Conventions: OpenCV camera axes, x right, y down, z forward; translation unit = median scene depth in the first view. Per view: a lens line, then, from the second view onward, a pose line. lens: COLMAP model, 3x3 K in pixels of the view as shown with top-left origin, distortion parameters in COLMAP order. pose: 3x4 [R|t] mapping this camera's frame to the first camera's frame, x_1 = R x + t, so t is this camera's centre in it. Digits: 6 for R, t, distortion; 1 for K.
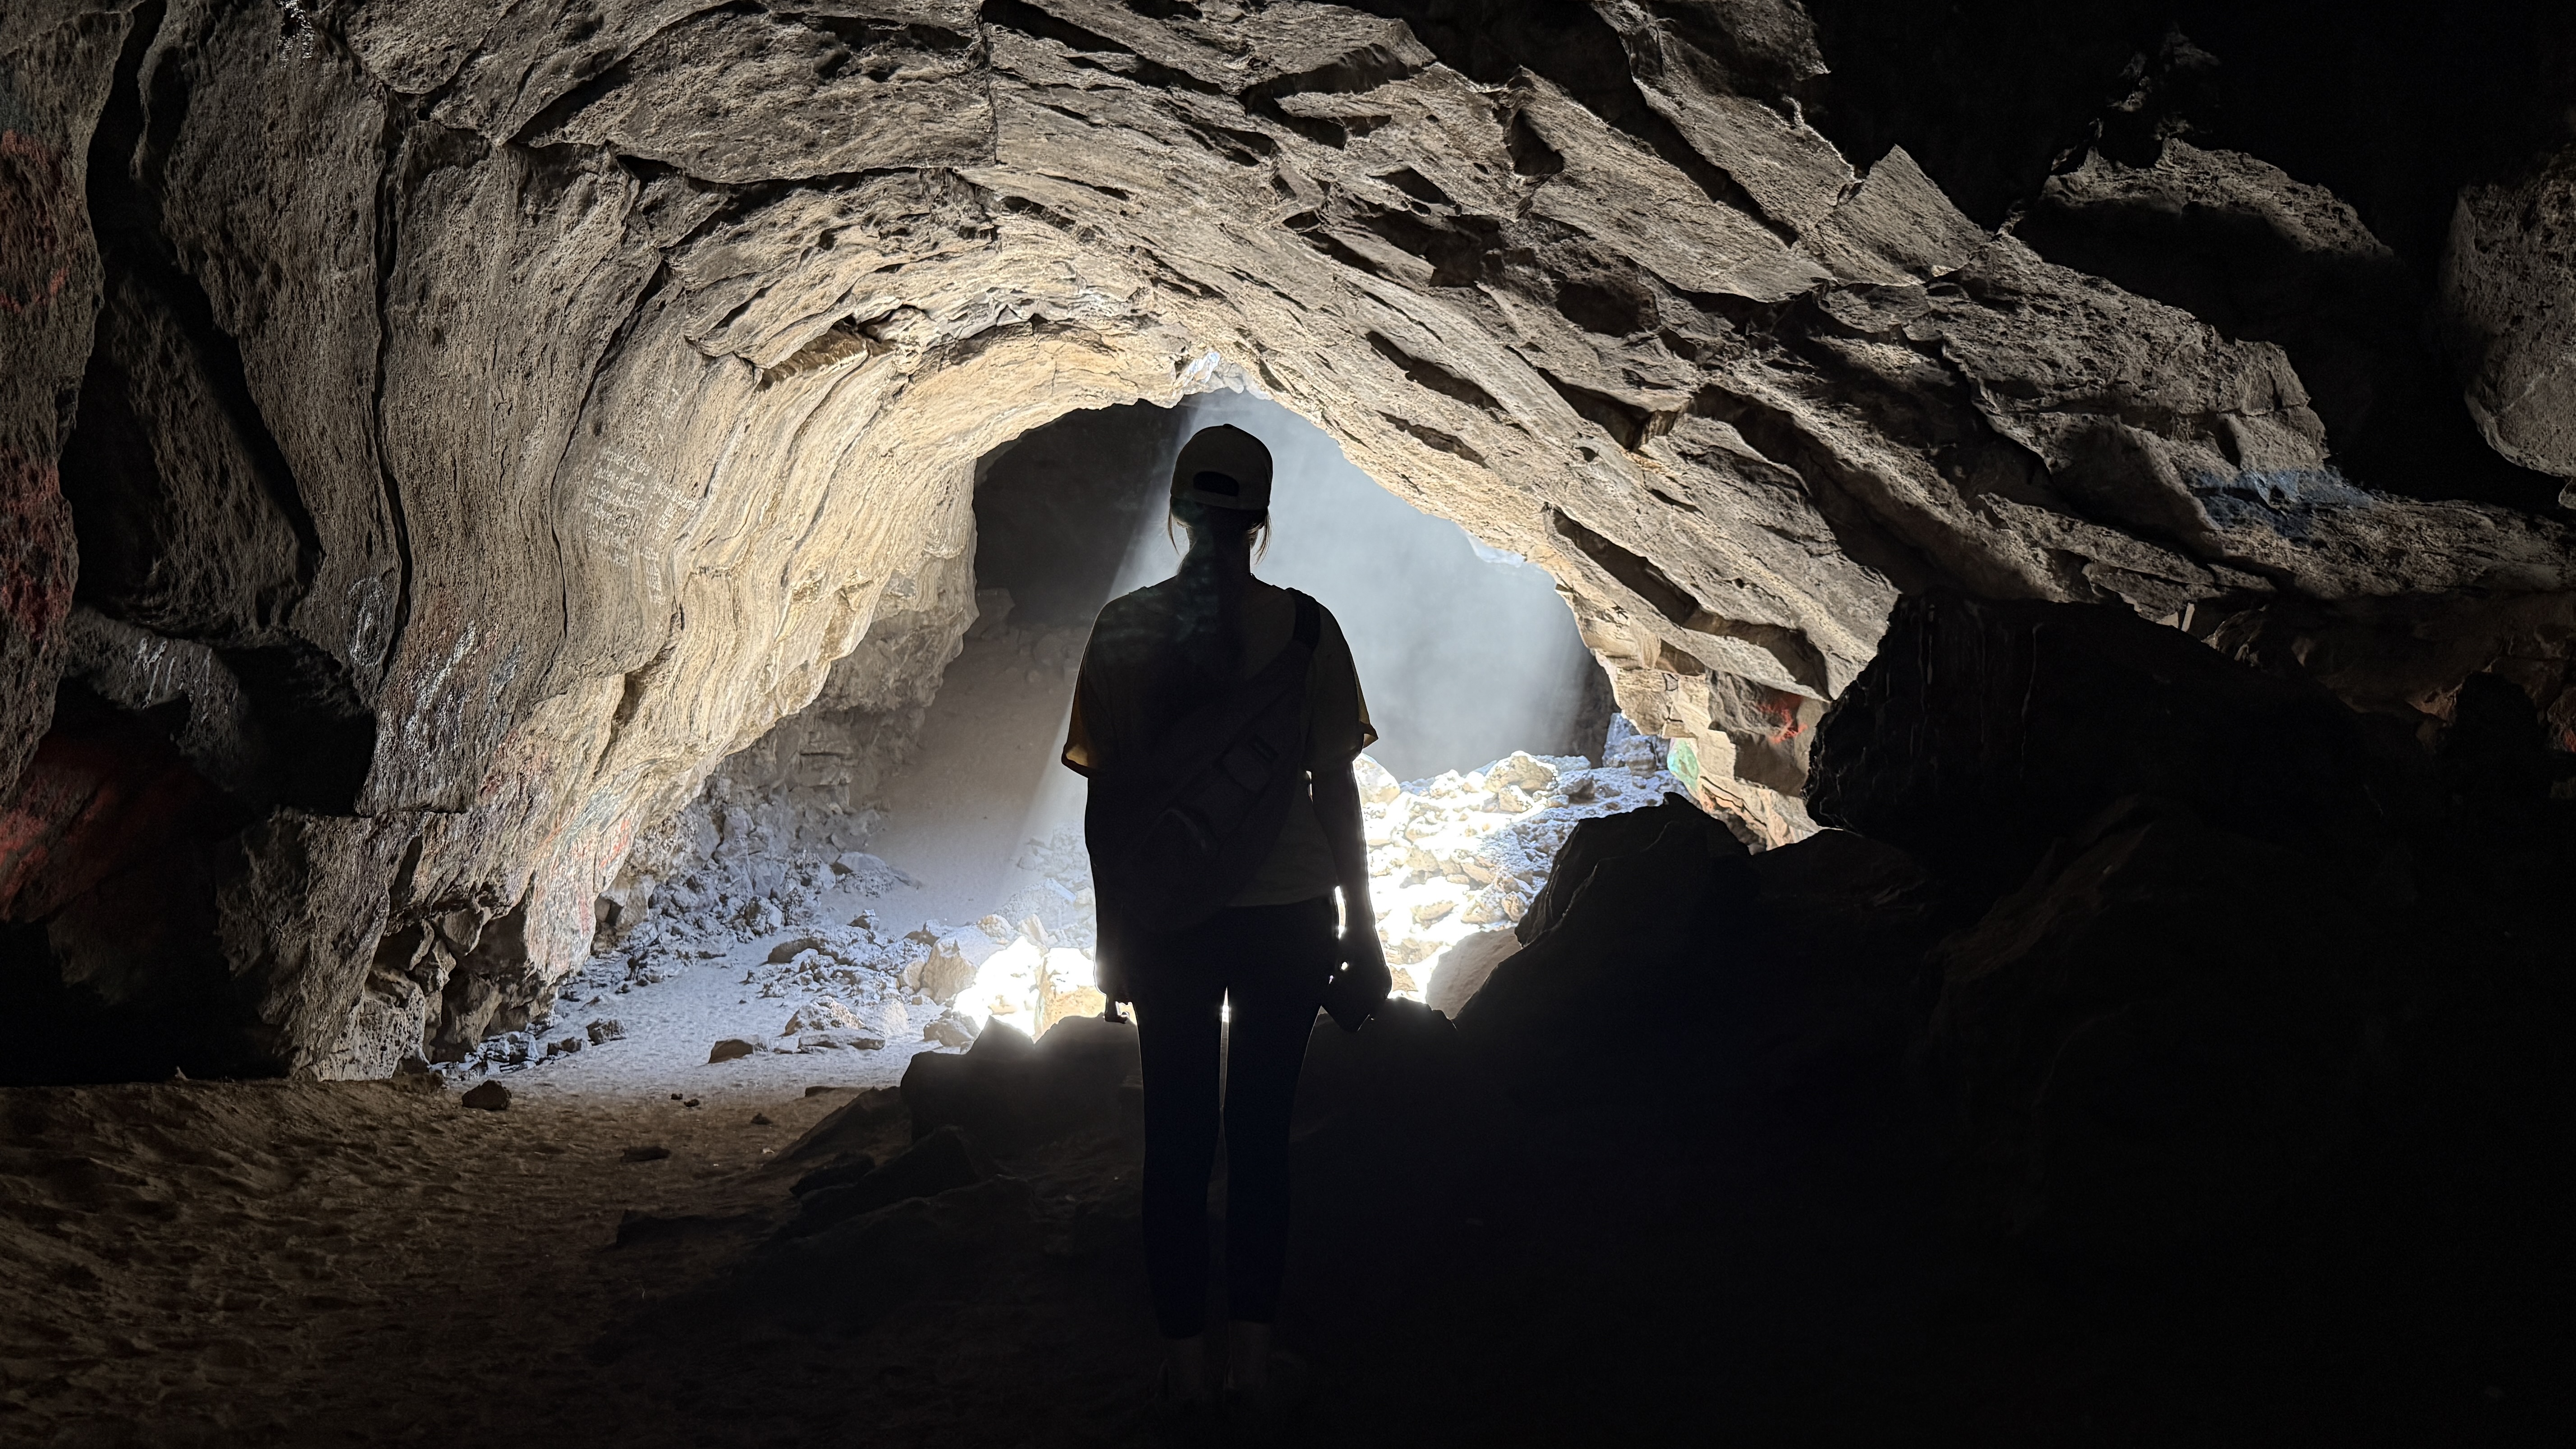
lens RADIAL K [[1810.5, 0, 1288.3], [0, 1810.5, 723.3], [0, 0, 1]] dist [0.002366, 0.000243]
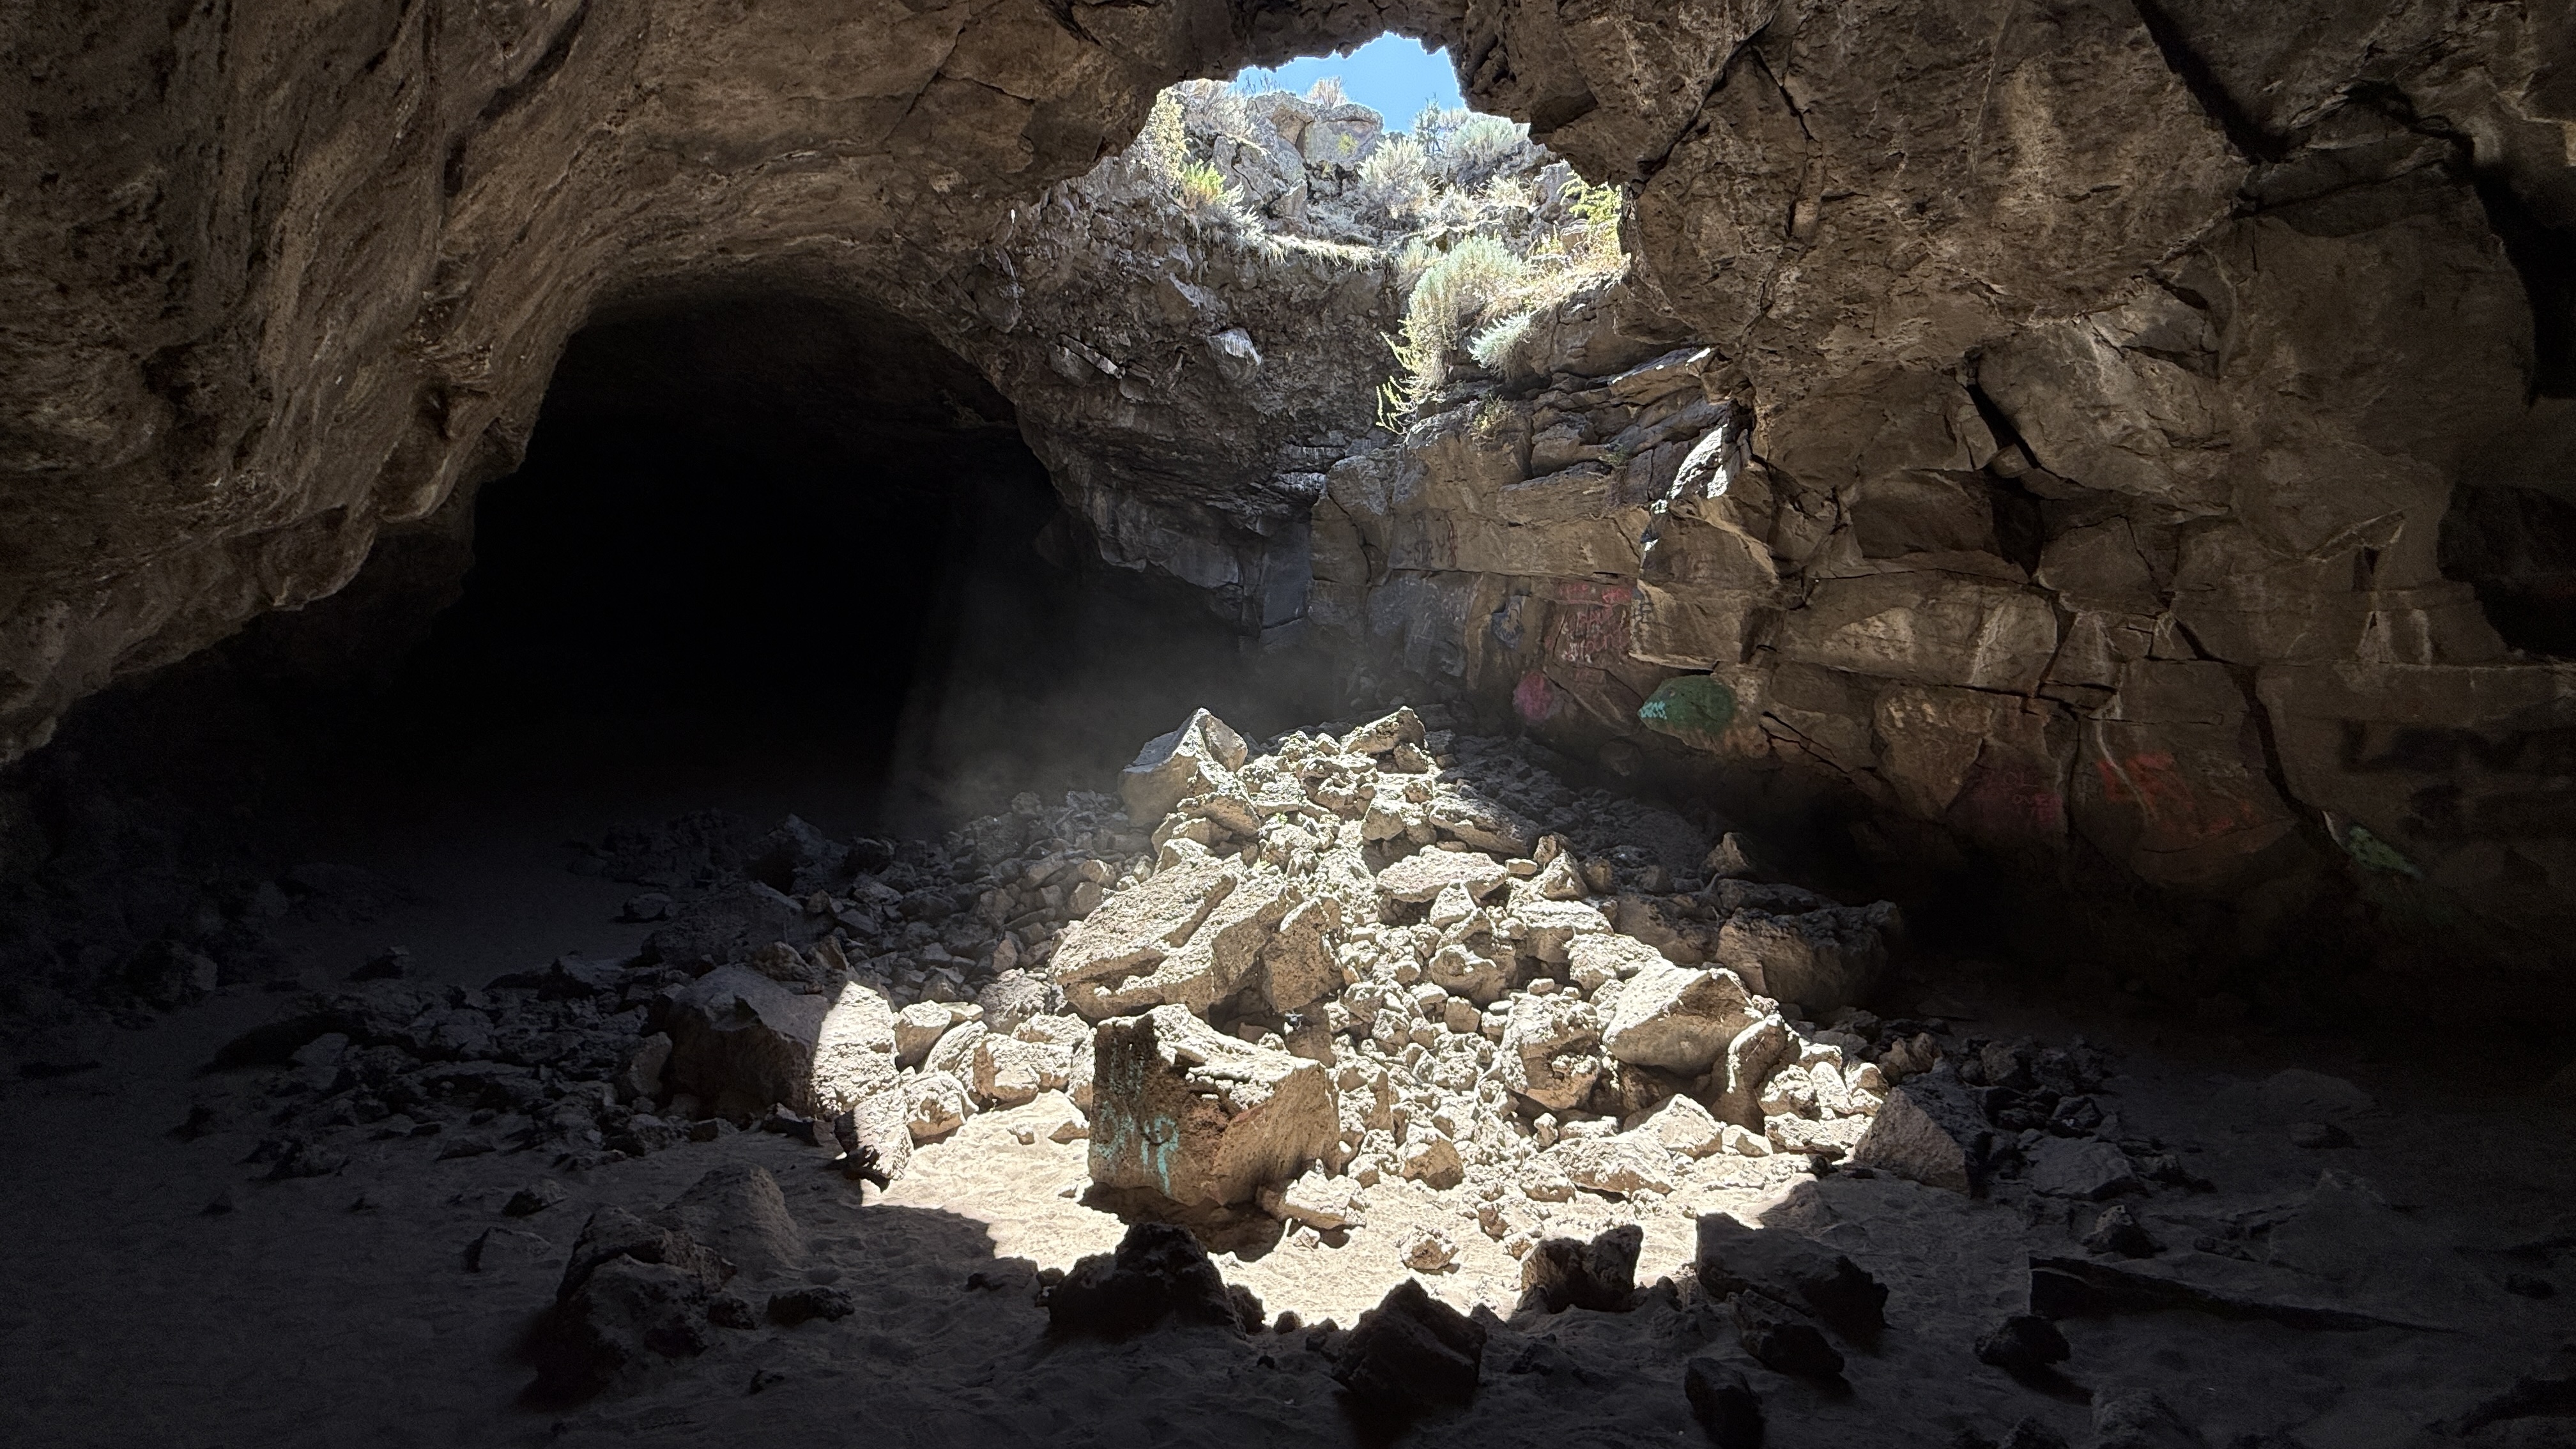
lens RADIAL K [[1058.4, 0, 1288.0], [0, 1058.4, 729.1], [0, 0, 1]] dist [-0.002474, -0.000343]
pose [[0.826087, 0.021137, 0.563146, -0.204926], [0.000072, 0.999292, -0.037613, 0.044183], [-0.563542, 0.031112, 0.825501, 0.565472]]
